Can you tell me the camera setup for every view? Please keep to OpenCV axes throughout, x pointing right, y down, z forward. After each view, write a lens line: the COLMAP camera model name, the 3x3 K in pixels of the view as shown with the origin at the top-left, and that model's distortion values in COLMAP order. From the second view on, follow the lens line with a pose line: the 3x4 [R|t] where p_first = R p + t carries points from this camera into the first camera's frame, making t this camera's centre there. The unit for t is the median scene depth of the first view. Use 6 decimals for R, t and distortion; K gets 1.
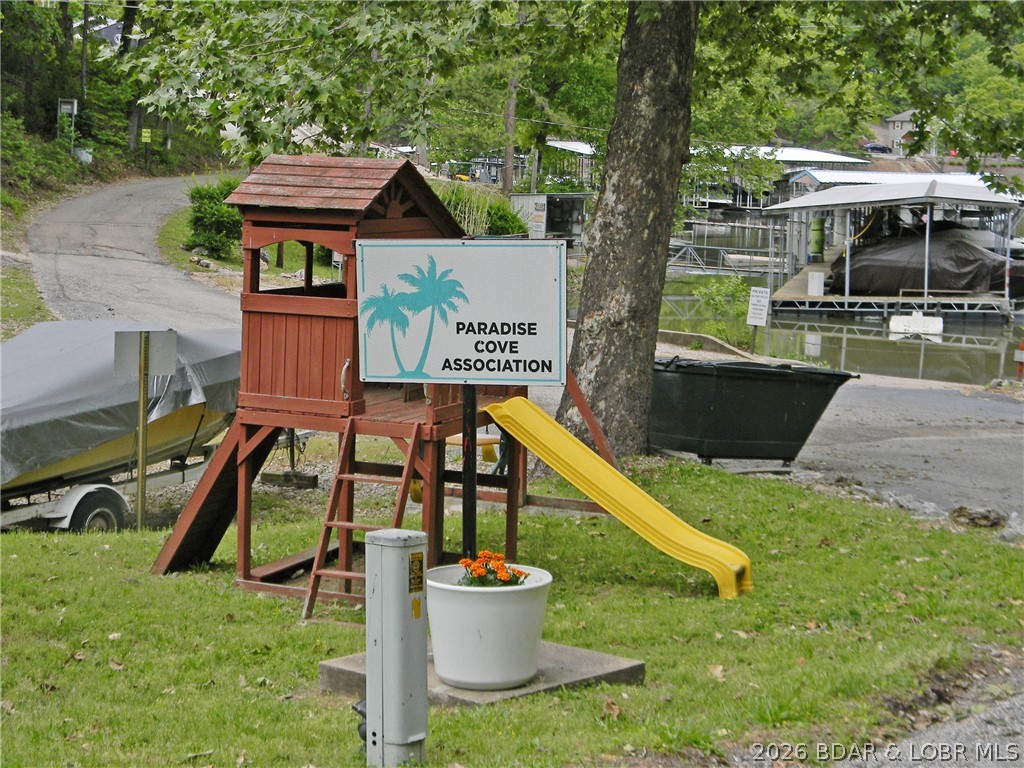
lens RADIAL K [[1843.8, 0, 510.4], [0, 1843.8, 382.1], [0, 0, 1]] dist [0.014452, 0.000000]
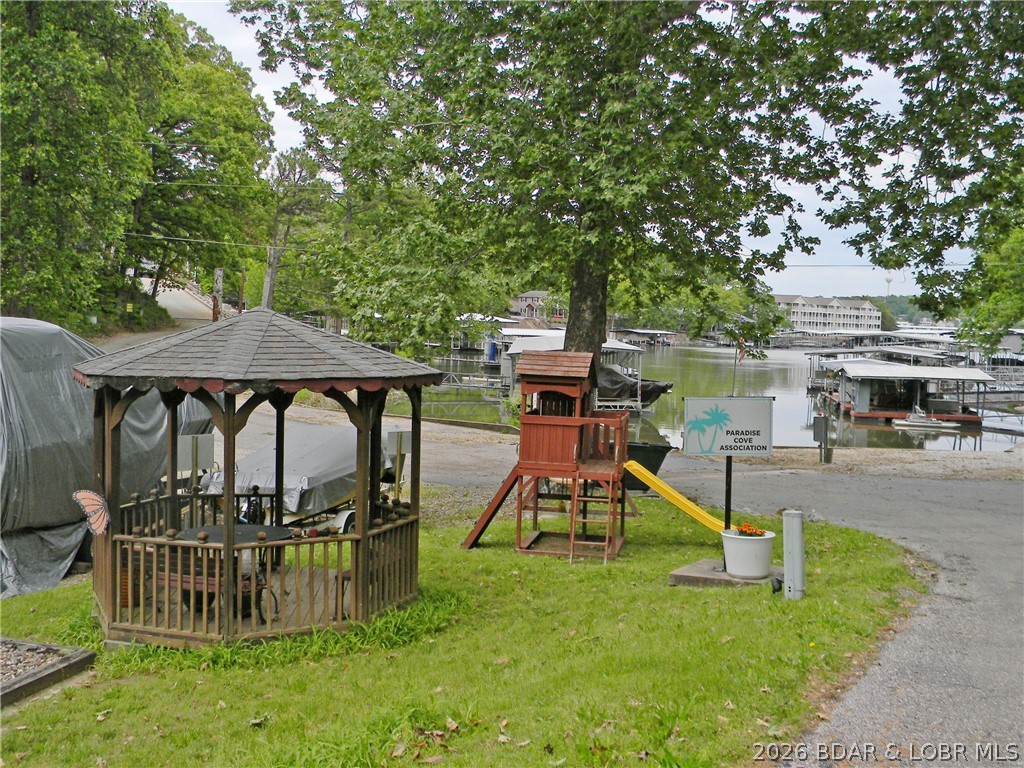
lens RADIAL K [[1116.3, 0, 511.1], [0, 1116.3, 382.1], [0, 0, 1]] dist [-0.021806, 0.000000]
pose [[0.978127, -0.003976, 0.207969, -0.084191], [0.016684, 0.998096, -0.059387, -0.001827], [-0.207336, 0.061558, 0.976331, -0.053657]]
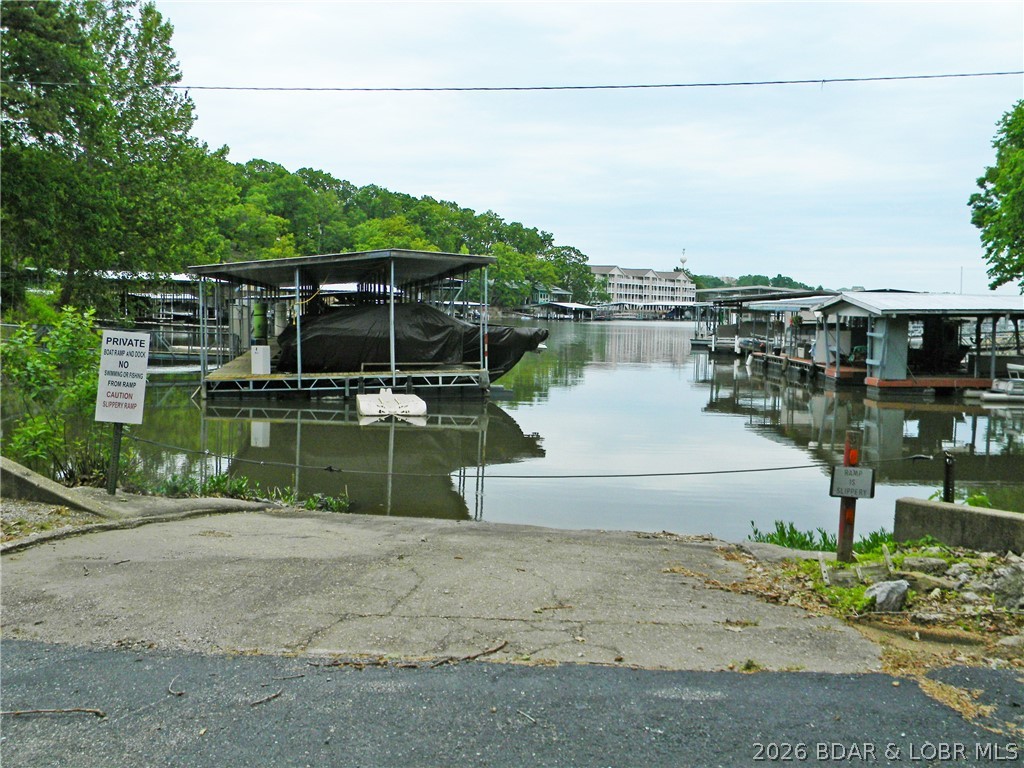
lens RADIAL K [[1116.3, 0, 507.1], [0, 1116.3, 381.4], [0, 0, 1]] dist [-0.021806, 0.000000]
pose [[0.927539, -0.034380, 0.372143, 0.083629], [0.053703, 0.997687, -0.041681, -0.017301], [-0.369849, 0.058646, 0.927239, 0.508095]]
